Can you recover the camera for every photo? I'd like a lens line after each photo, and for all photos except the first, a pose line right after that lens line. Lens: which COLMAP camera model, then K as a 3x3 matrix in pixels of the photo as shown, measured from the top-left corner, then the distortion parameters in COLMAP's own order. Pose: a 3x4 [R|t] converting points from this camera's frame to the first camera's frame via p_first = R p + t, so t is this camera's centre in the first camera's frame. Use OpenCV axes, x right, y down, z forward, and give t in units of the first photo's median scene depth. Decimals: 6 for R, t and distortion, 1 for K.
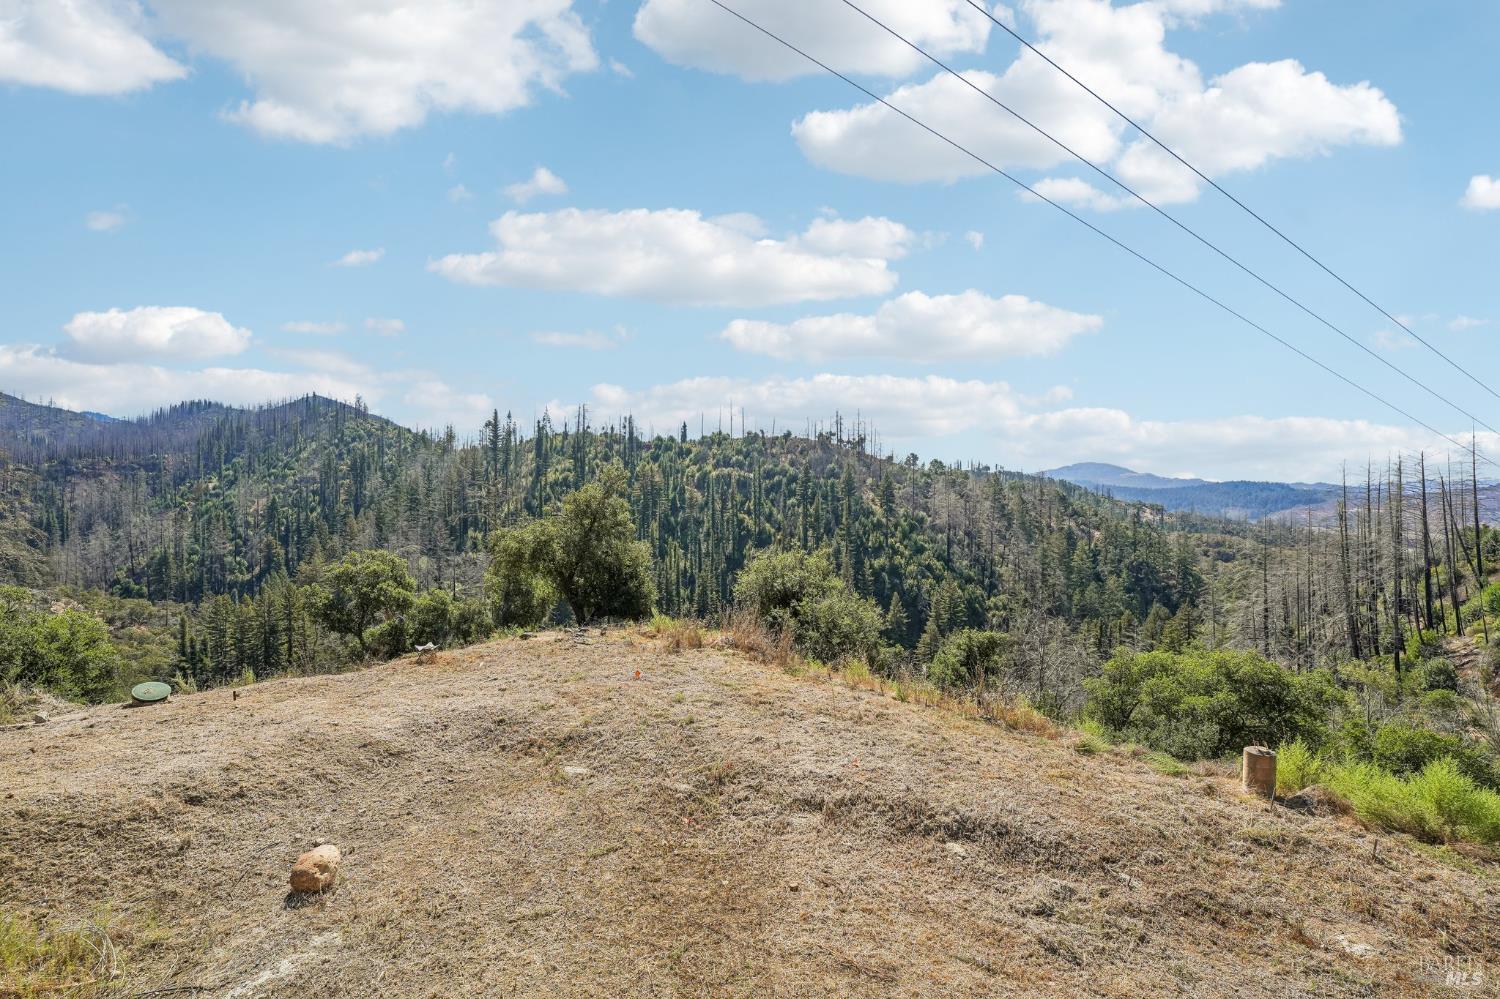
lens RADIAL K [[627.6, 0, 742.1], [0, 627.6, 499.8], [0, 0, 1]] dist [-0.023955, 0.000093]
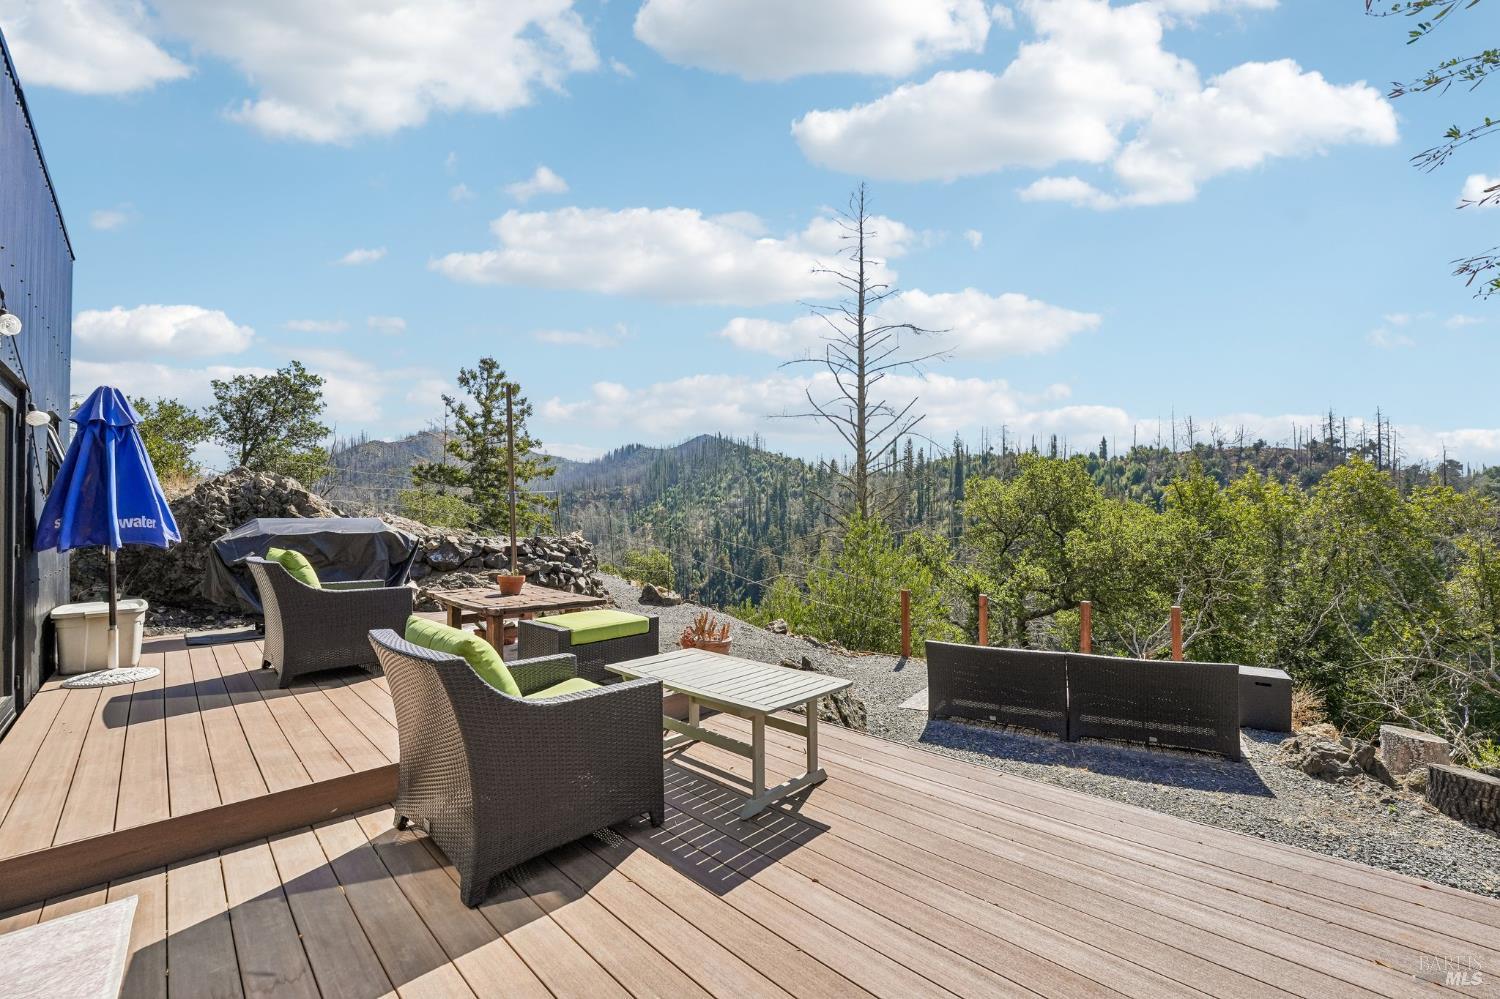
lens RADIAL K [[600.9, 0, 742.0], [0, 600.9, 505.0], [0, 0, 1]] dist [-0.037145, 0.005208]
pose [[0.872521, -0.012614, -0.488413, -0.151278], [0.002425, 0.999766, -0.021489, -0.009859], [0.488570, 0.017565, 0.872348, -0.001822]]
